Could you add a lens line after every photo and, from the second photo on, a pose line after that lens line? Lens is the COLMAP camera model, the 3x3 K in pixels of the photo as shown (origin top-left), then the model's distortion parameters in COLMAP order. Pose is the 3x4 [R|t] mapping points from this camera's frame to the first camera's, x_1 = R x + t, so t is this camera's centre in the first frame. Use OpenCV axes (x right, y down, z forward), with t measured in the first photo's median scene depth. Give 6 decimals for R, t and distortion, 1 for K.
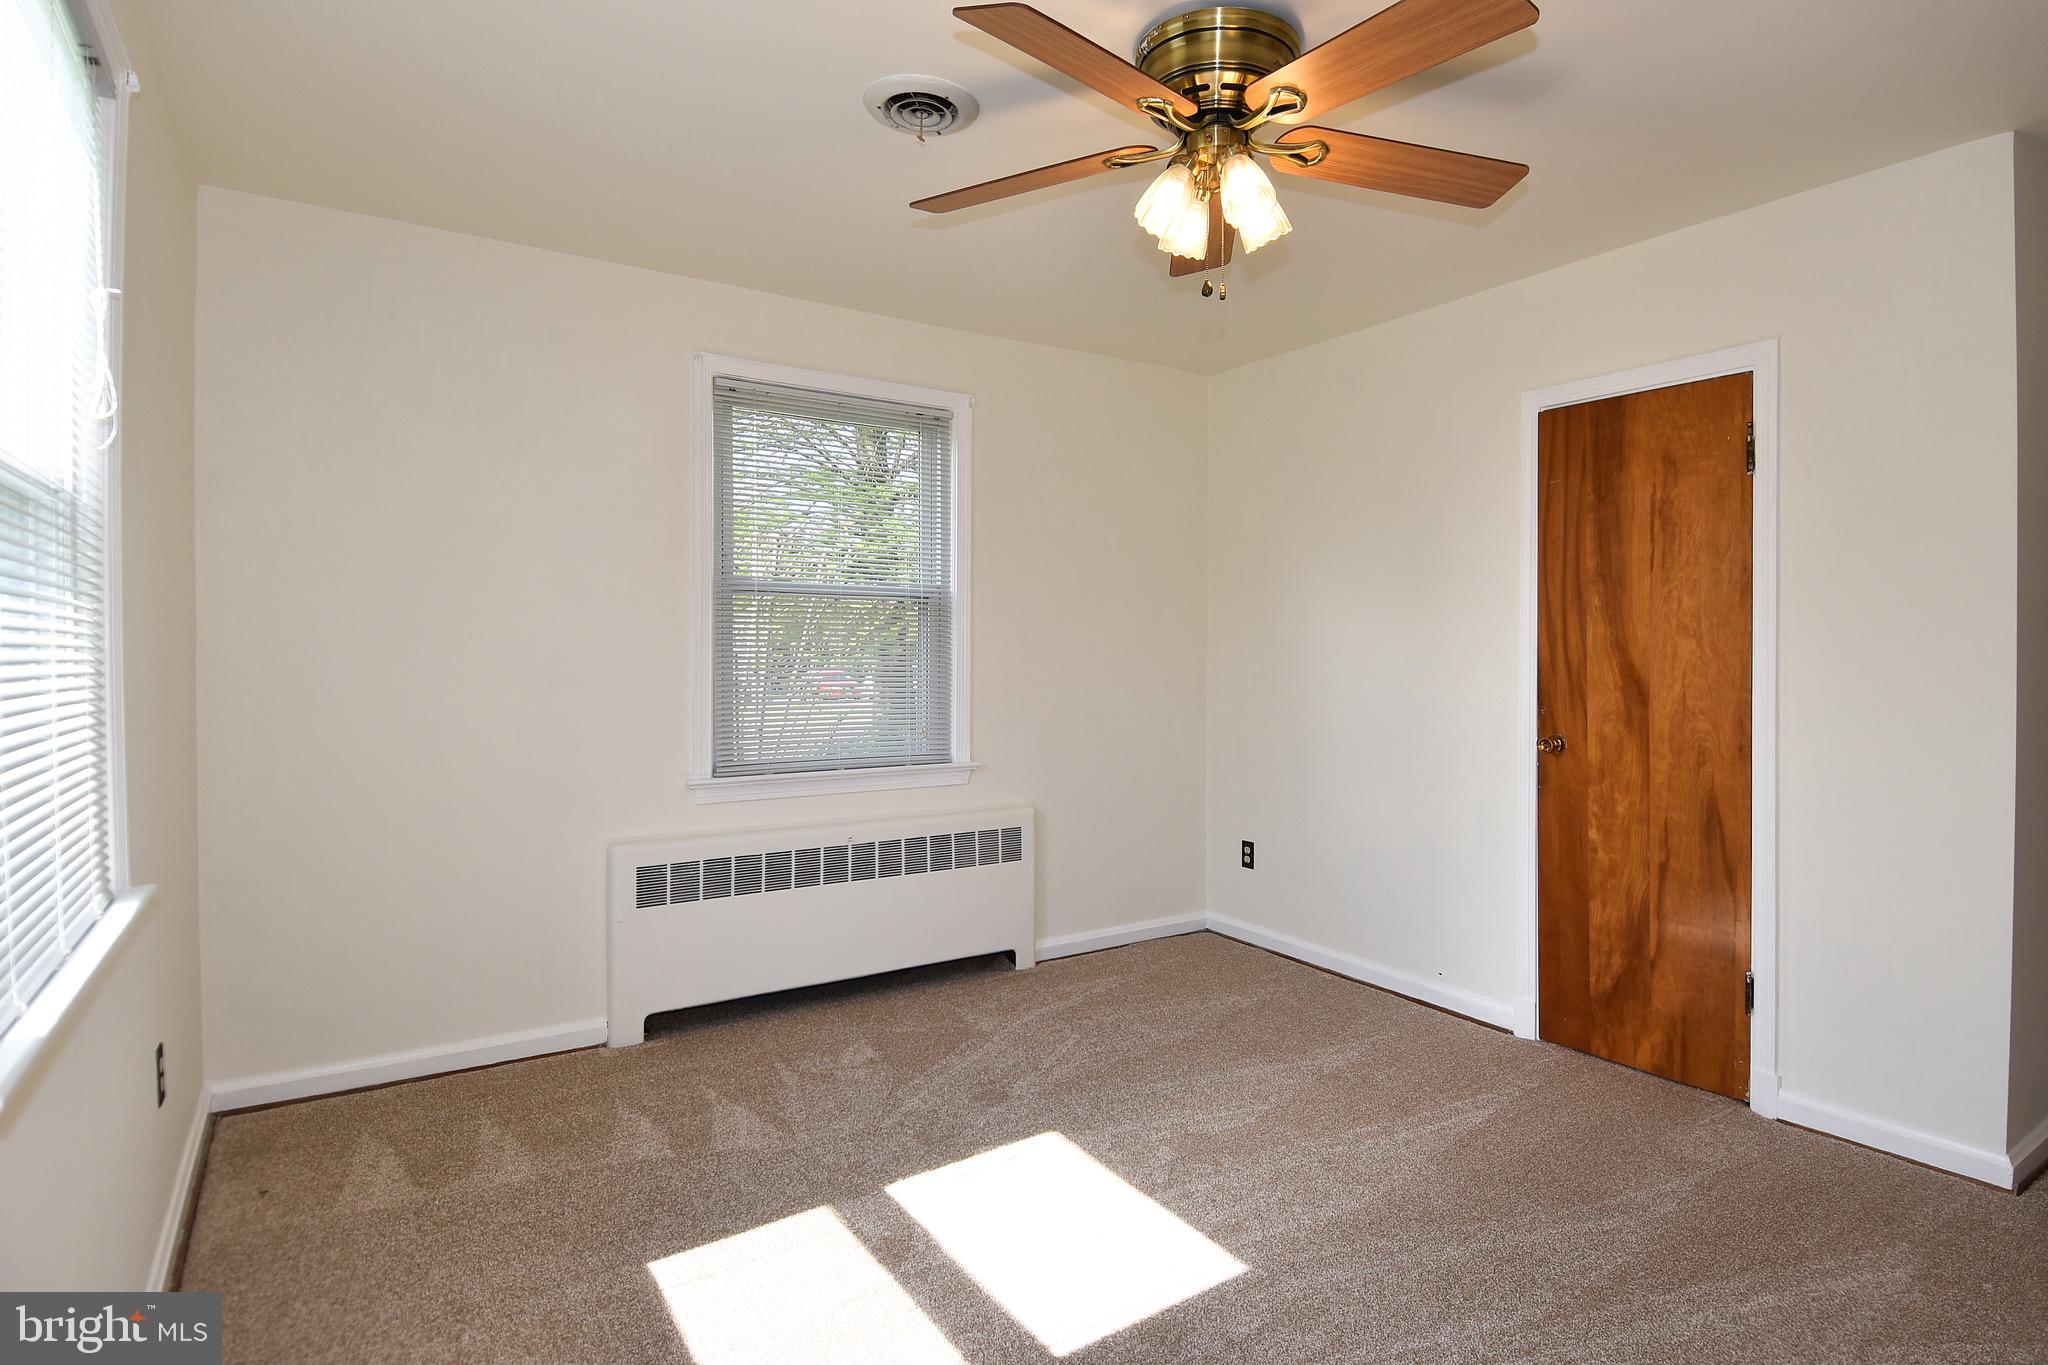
lens RADIAL K [[1068.1, 0, 1004.2], [0, 1068.1, 672.0], [0, 0, 1]] dist [-0.001810, -0.000338]
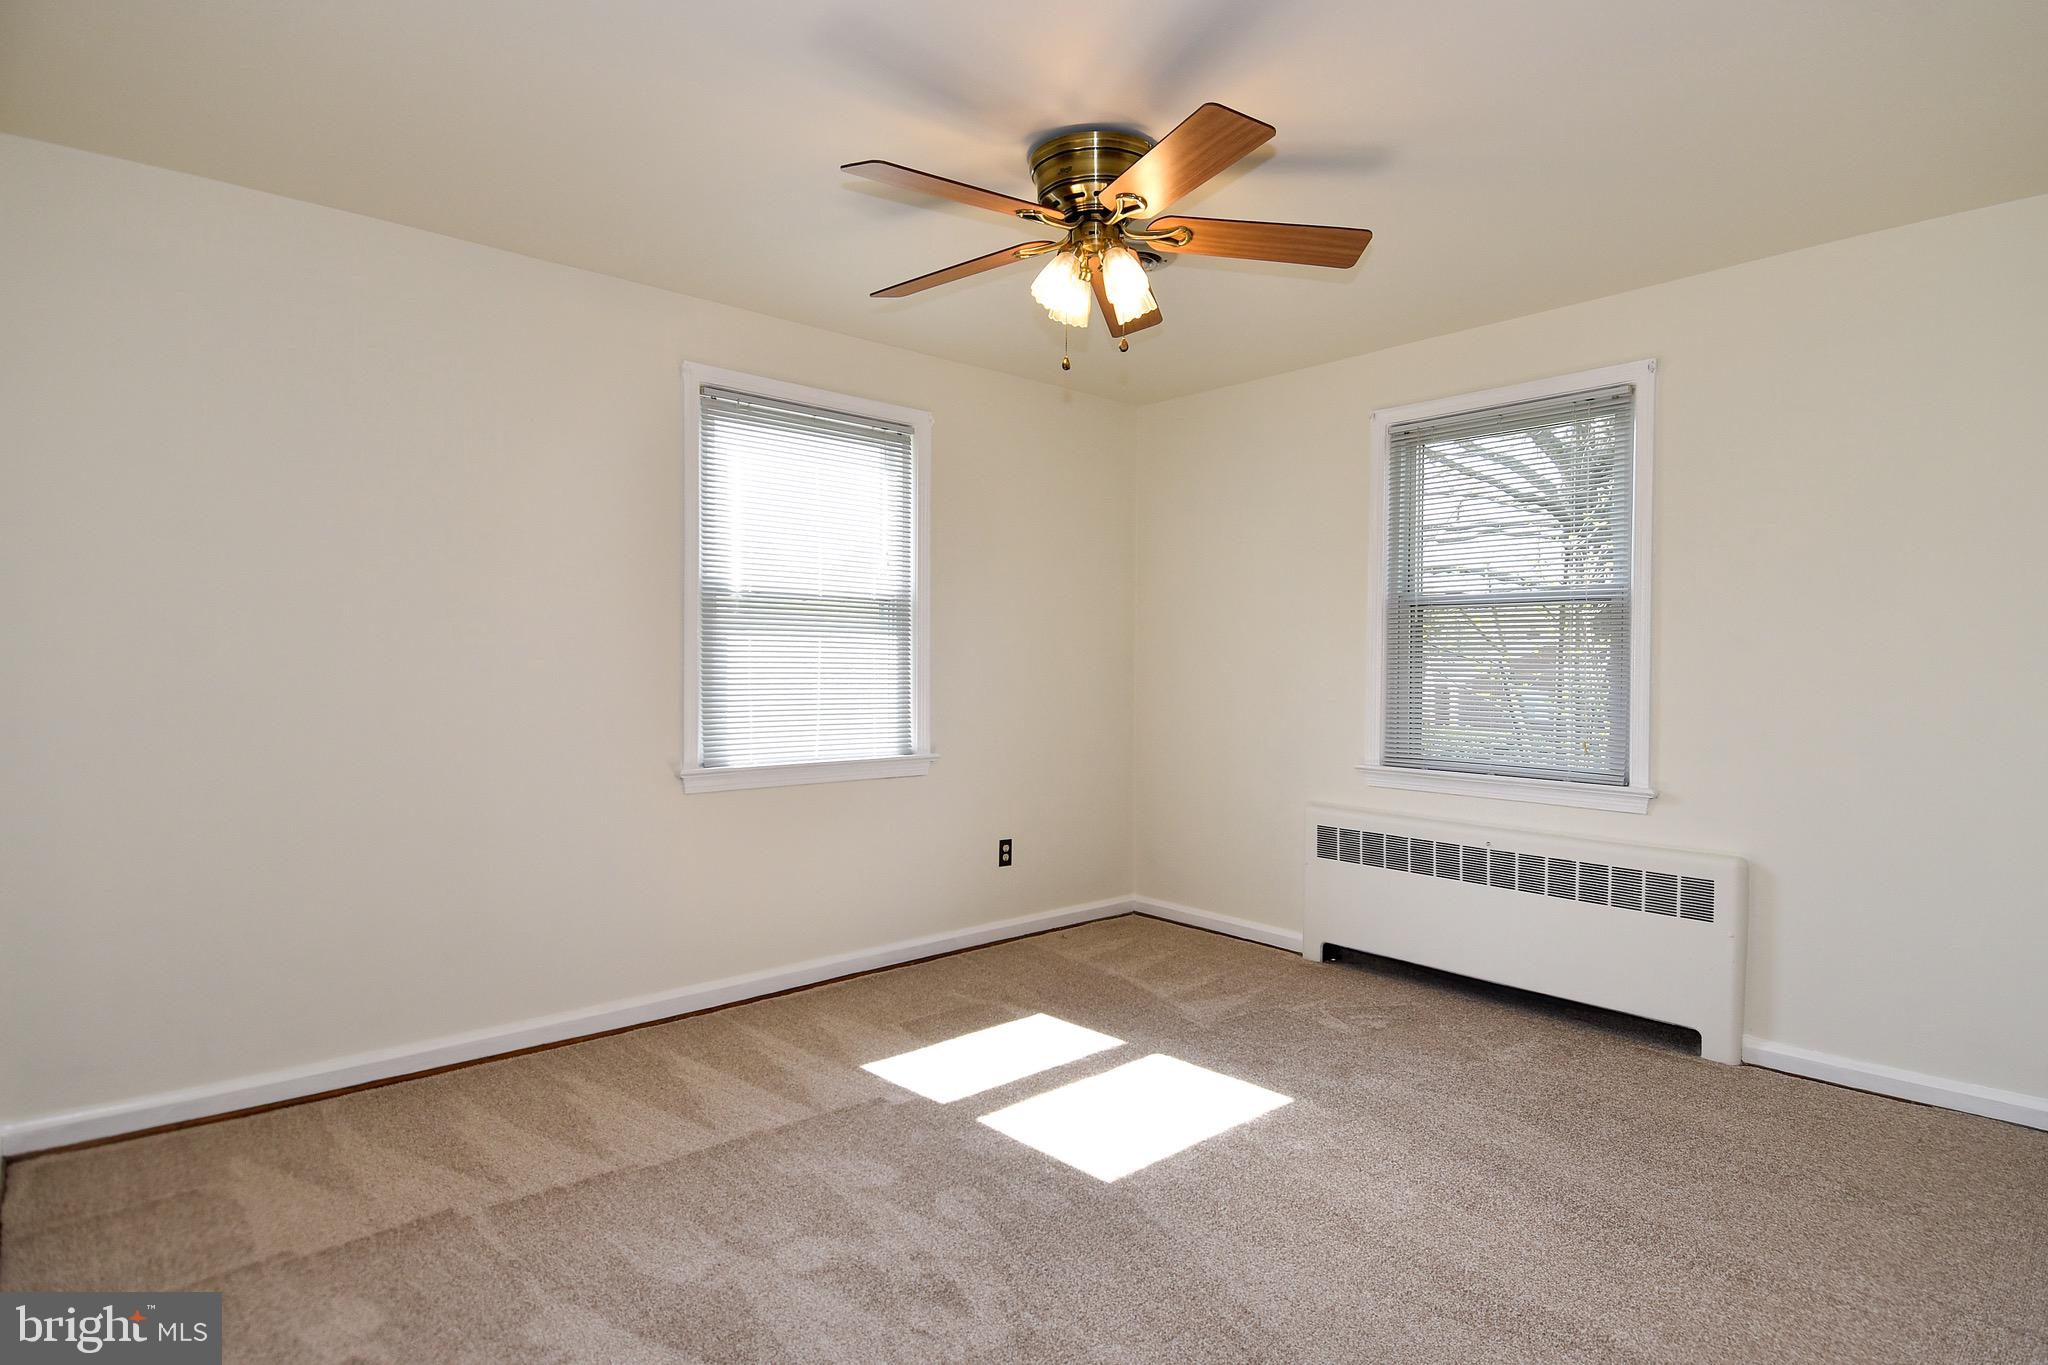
lens RADIAL K [[1085.0, 0, 1025.2], [0, 1085.0, 658.6], [0, 0, 1]] dist [-0.002103, -0.000469]
pose [[0.130308, 0.007558, -0.991445, 0.833297], [-0.010214, 0.999928, 0.006280, -0.022211], [0.991421, 0.009308, 0.130376, 0.431907]]
